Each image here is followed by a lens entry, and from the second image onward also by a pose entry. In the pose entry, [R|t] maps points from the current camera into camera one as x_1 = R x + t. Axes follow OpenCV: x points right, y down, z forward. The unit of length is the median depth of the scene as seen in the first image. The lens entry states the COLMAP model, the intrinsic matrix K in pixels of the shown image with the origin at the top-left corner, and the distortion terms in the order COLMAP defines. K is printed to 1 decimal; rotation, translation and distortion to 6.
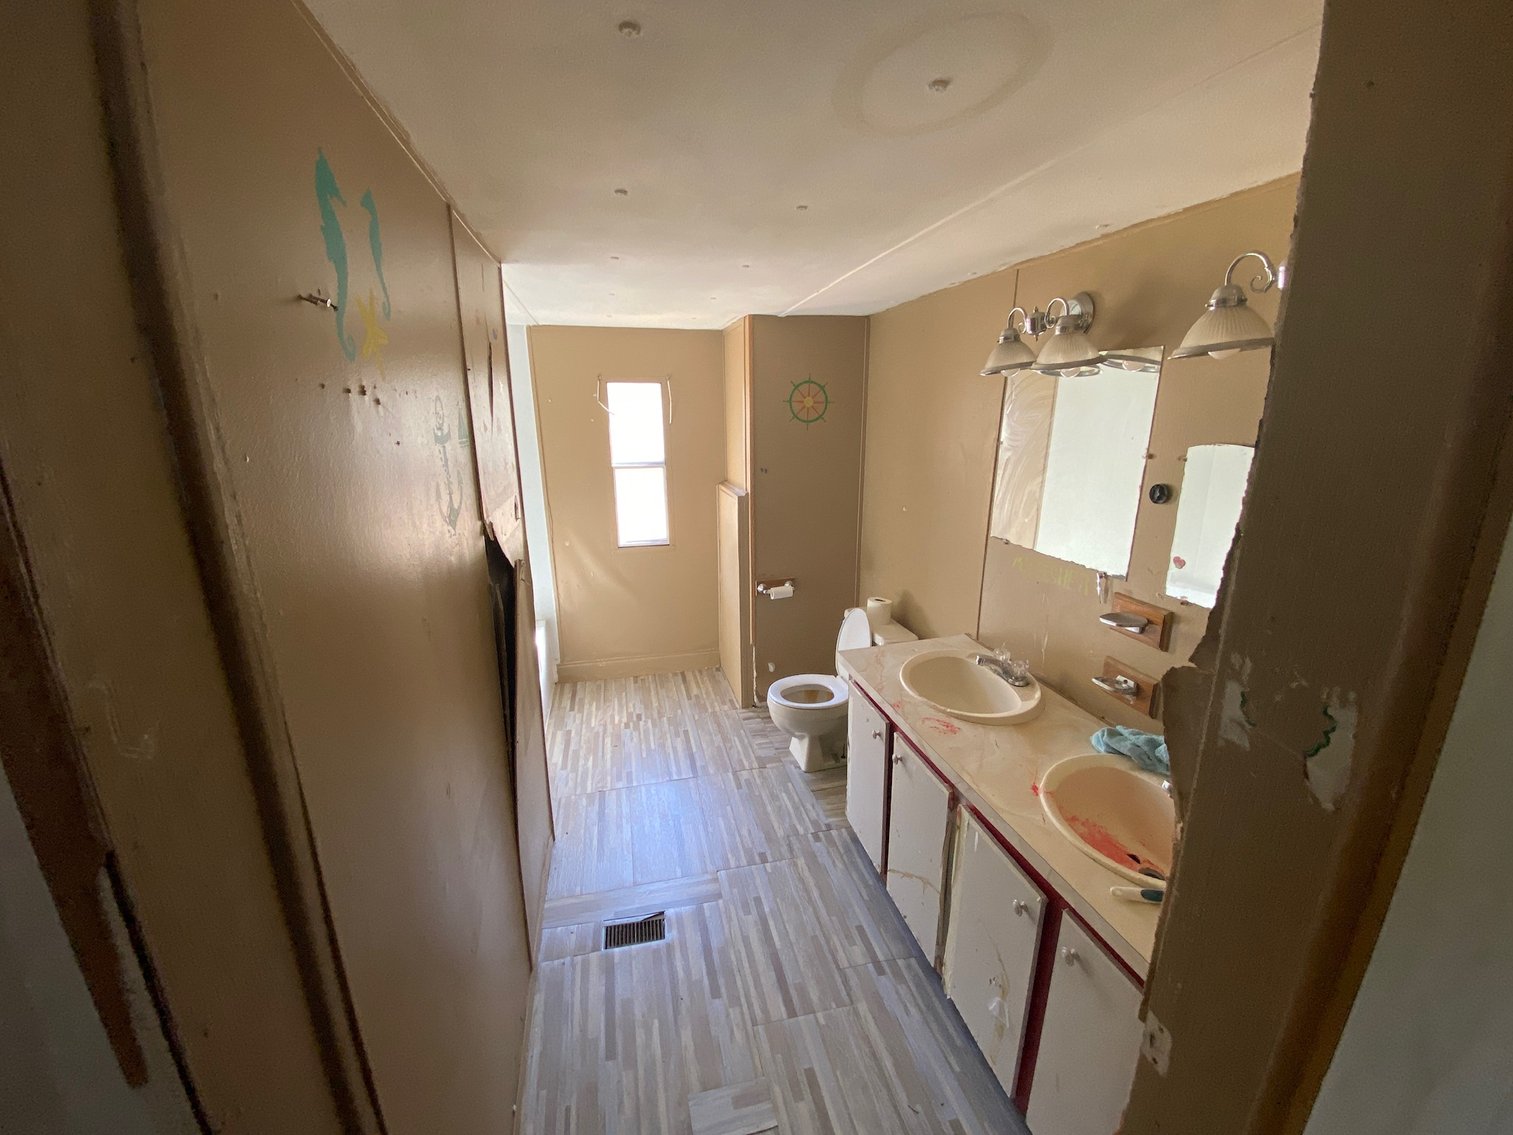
lens RADIAL K [[610.6, 0, 756.5], [0, 610.6, 567.5], [0, 0, 1]] dist [0.025166, -0.023792]
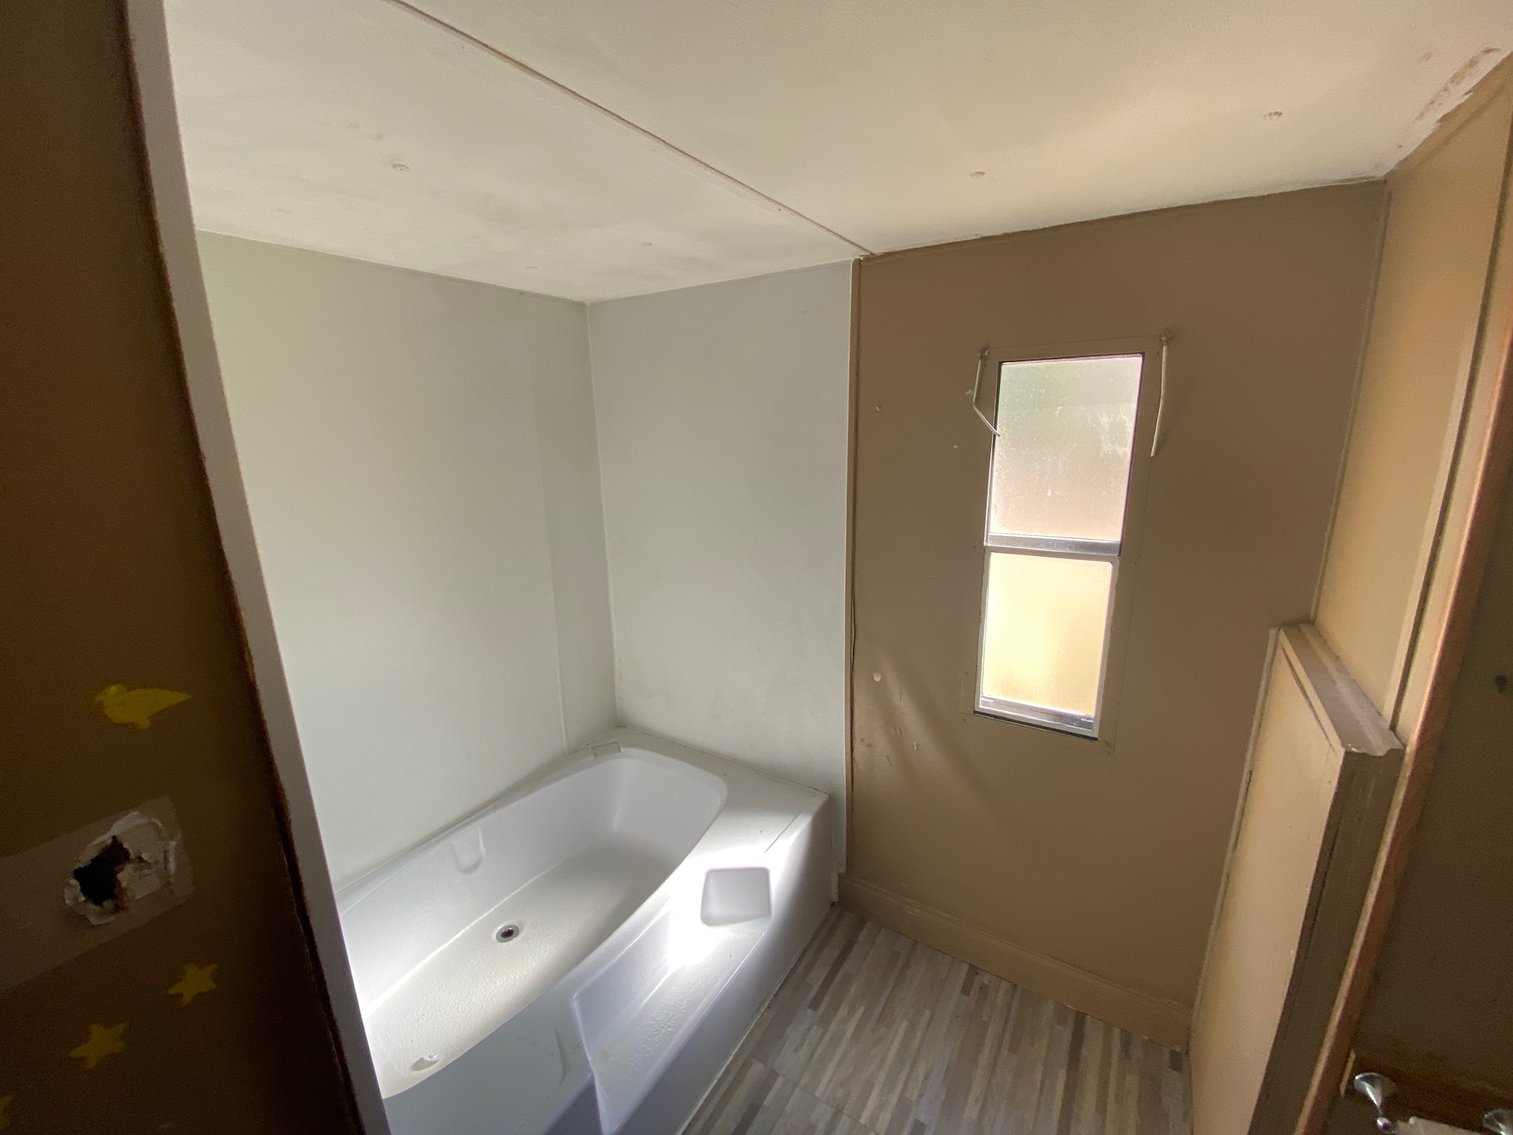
lens RADIAL K [[610.6, 0, 756.5], [0, 610.6, 567.5], [0, 0, 1]] dist [0.025166, -0.023792]
pose [[0.704001, 0.160268, -0.691879, -0.035433], [-0.167597, 0.984181, 0.057444, -0.146866], [0.690141, 0.075516, 0.719724, 0.550226]]
